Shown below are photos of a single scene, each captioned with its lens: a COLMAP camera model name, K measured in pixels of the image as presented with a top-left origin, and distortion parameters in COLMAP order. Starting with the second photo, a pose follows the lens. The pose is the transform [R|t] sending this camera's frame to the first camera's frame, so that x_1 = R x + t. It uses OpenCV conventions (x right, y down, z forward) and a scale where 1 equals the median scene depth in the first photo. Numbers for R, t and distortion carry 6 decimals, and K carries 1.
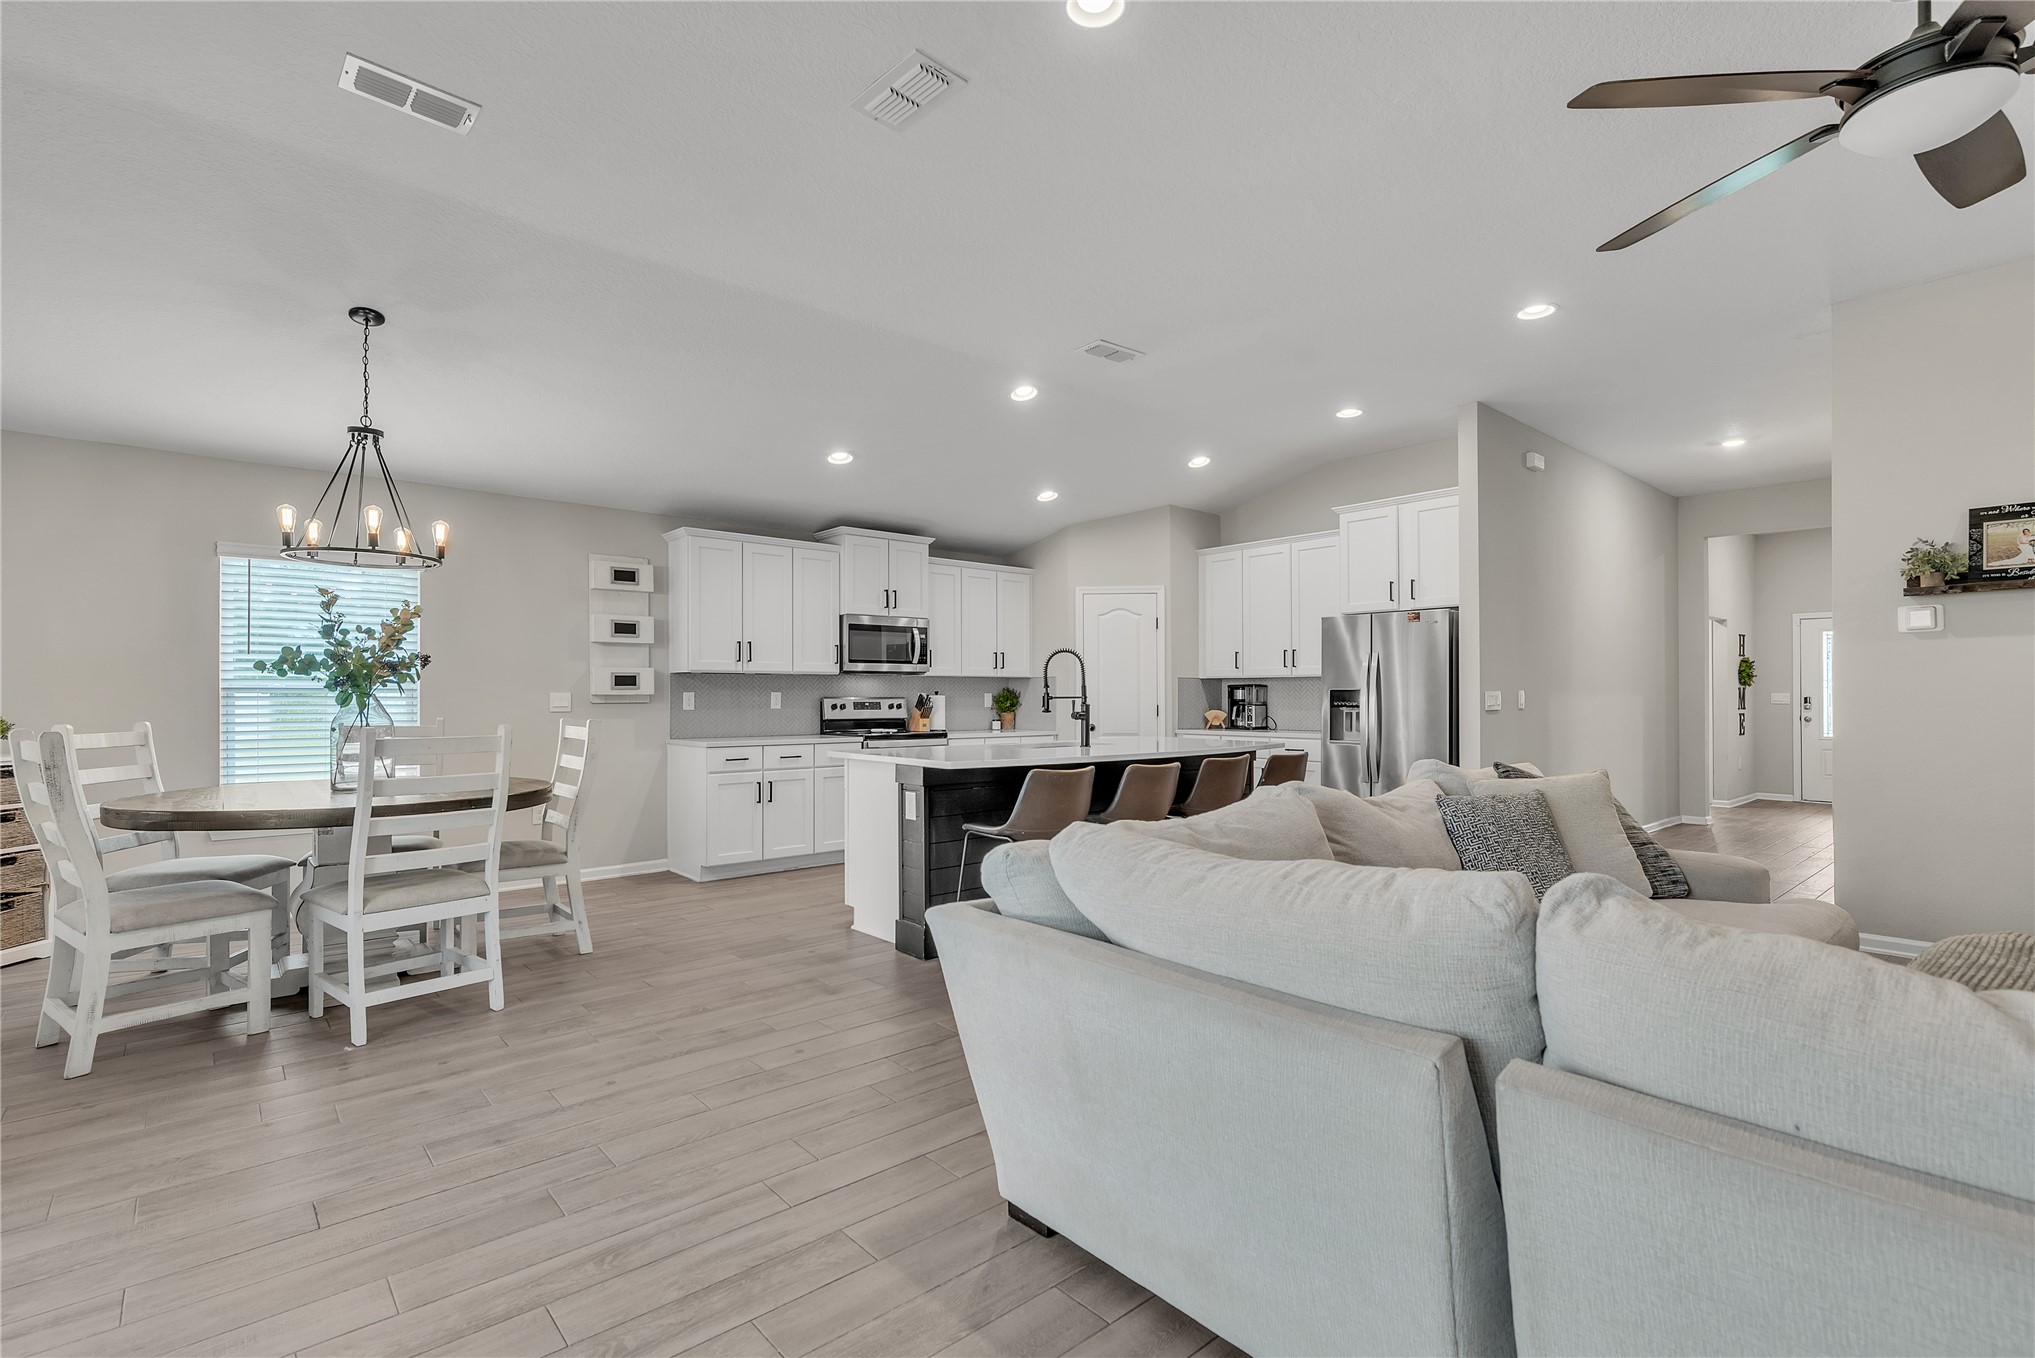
lens RADIAL K [[921.1, 0, 1005.1], [0, 921.1, 679.4], [0, 0, 1]] dist [0.001454, -0.000131]
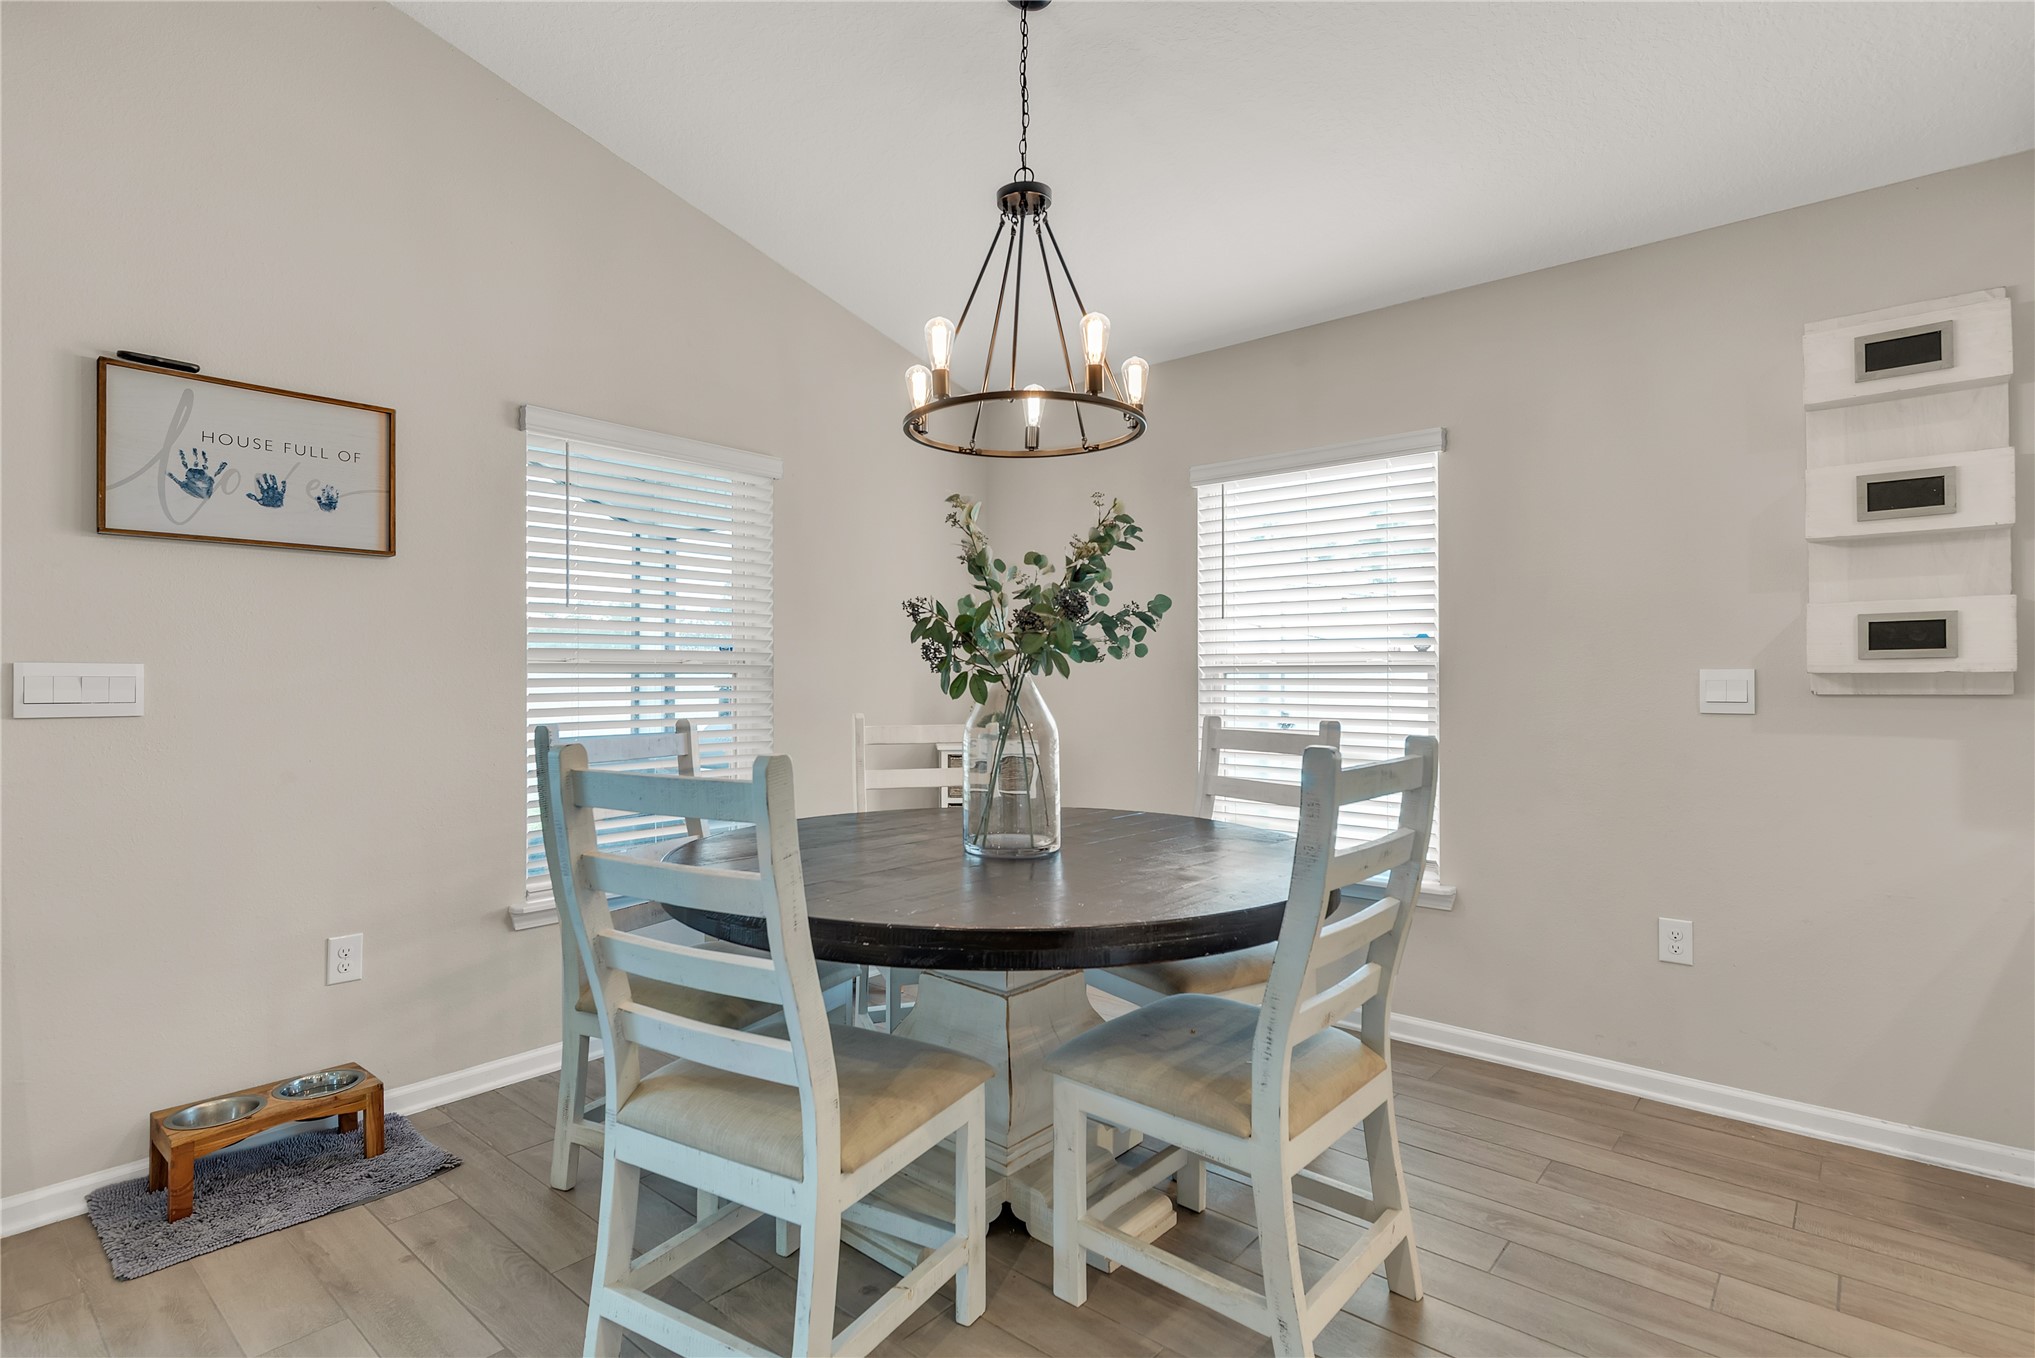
lens RADIAL K [[999.0, 0, 1012.4], [0, 999.0, 680.0], [0, 0, 1]] dist [0.001549, -0.000263]
pose [[0.137038, 0.001127, -0.990565, -0.064008], [0.021013, 0.999771, 0.004044, 0.010591], [0.990343, -0.021369, 0.136983, 0.592413]]
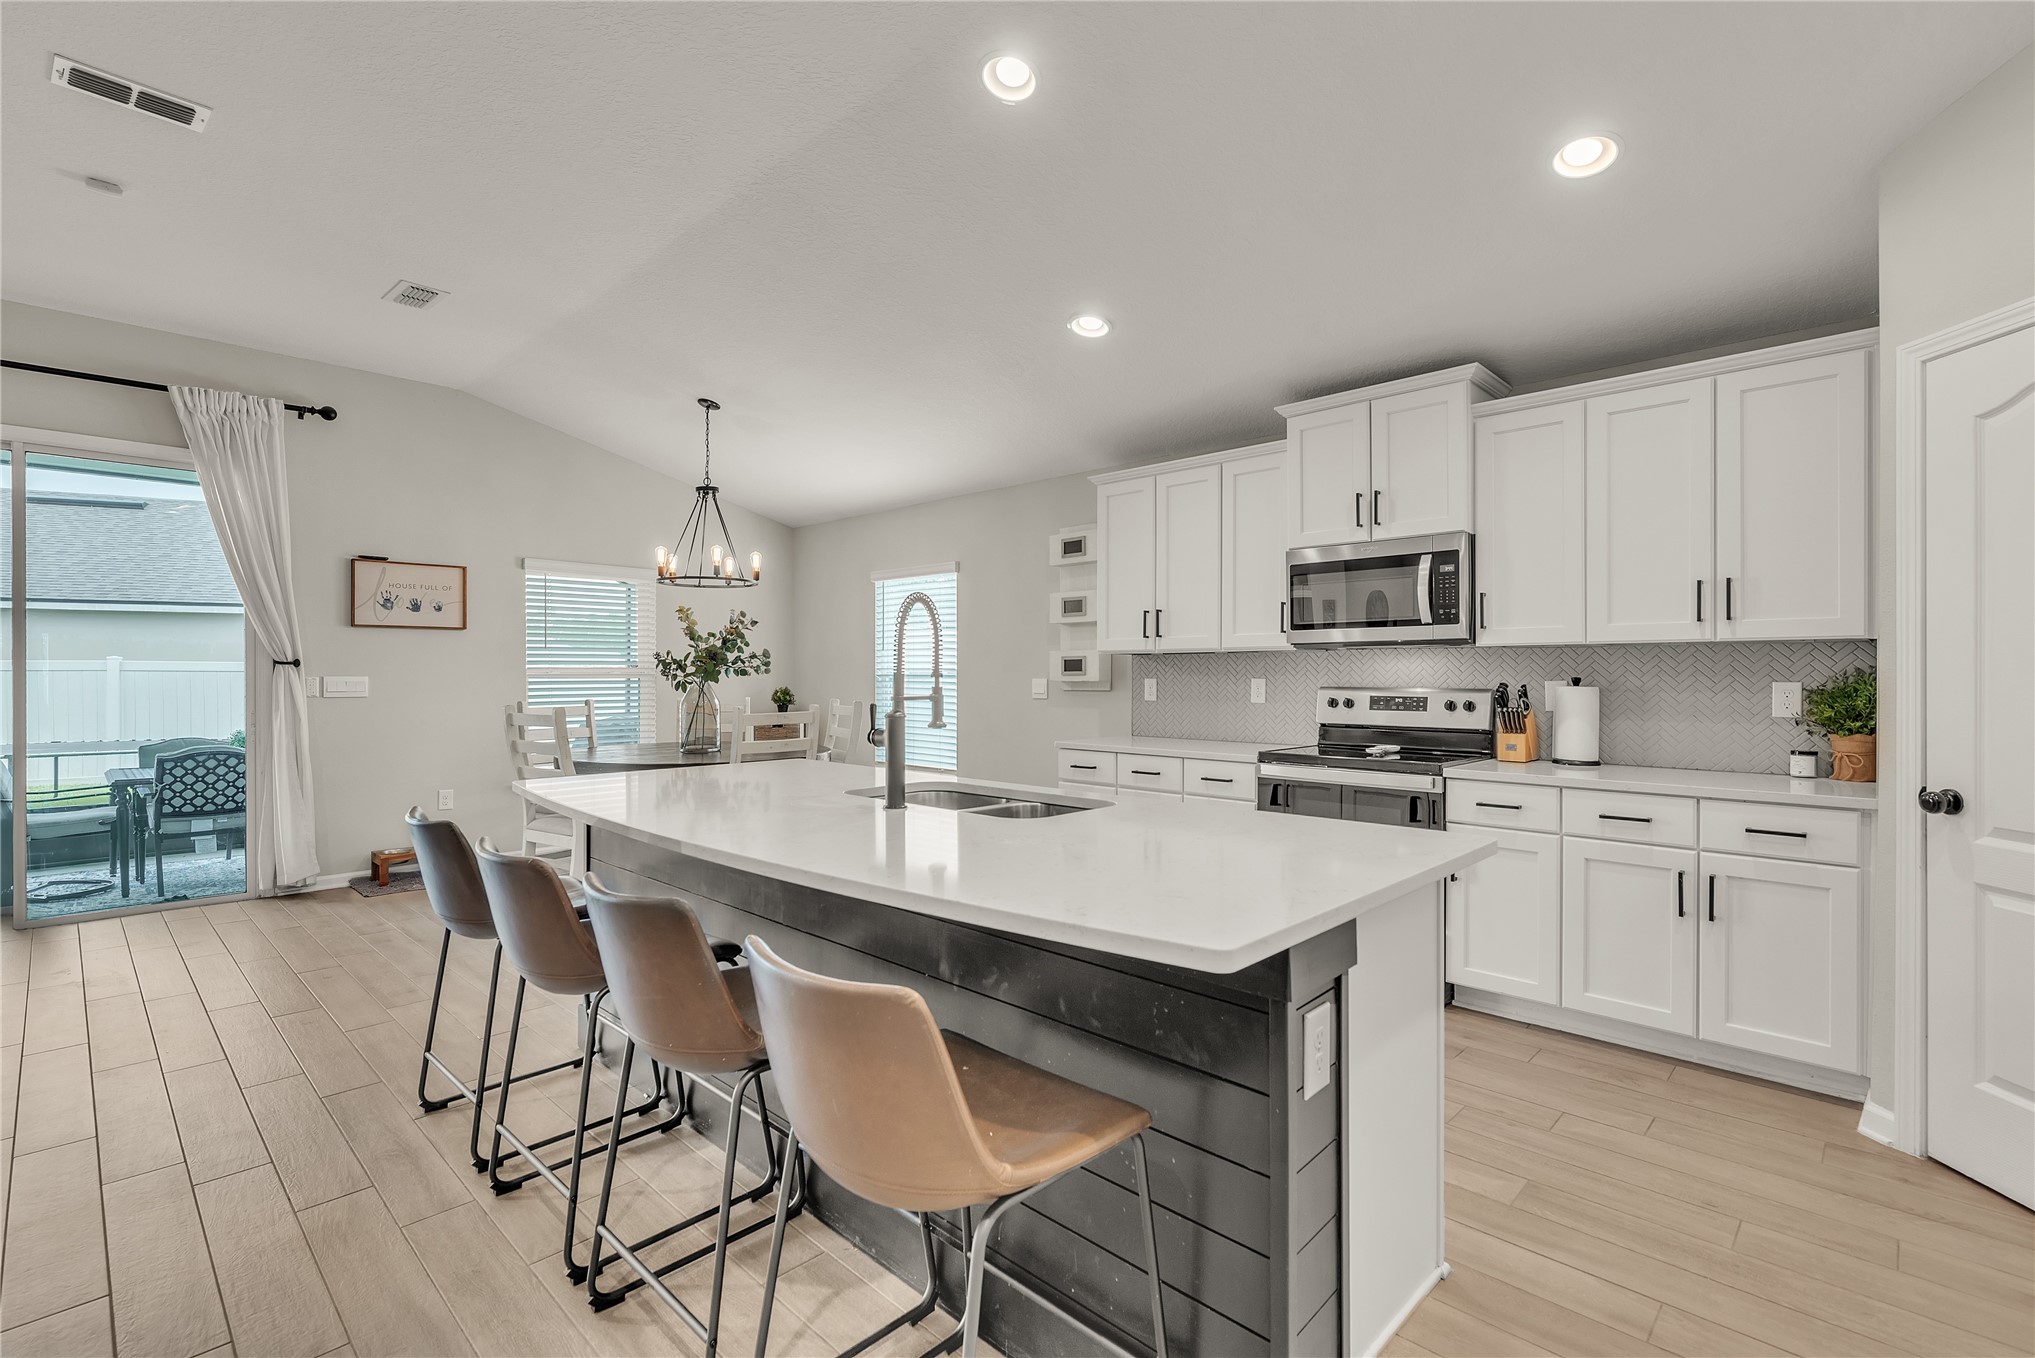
lens RADIAL K [[921.1, 0, 1005.1], [0, 921.1, 679.4], [0, 0, 1]] dist [0.001454, -0.000131]
pose [[0.079433, 0.008119, -0.996807, 0.468023], [0.019932, 0.999754, 0.009732, 0.004835], [0.996641, -0.020641, 0.079252, 0.869325]]
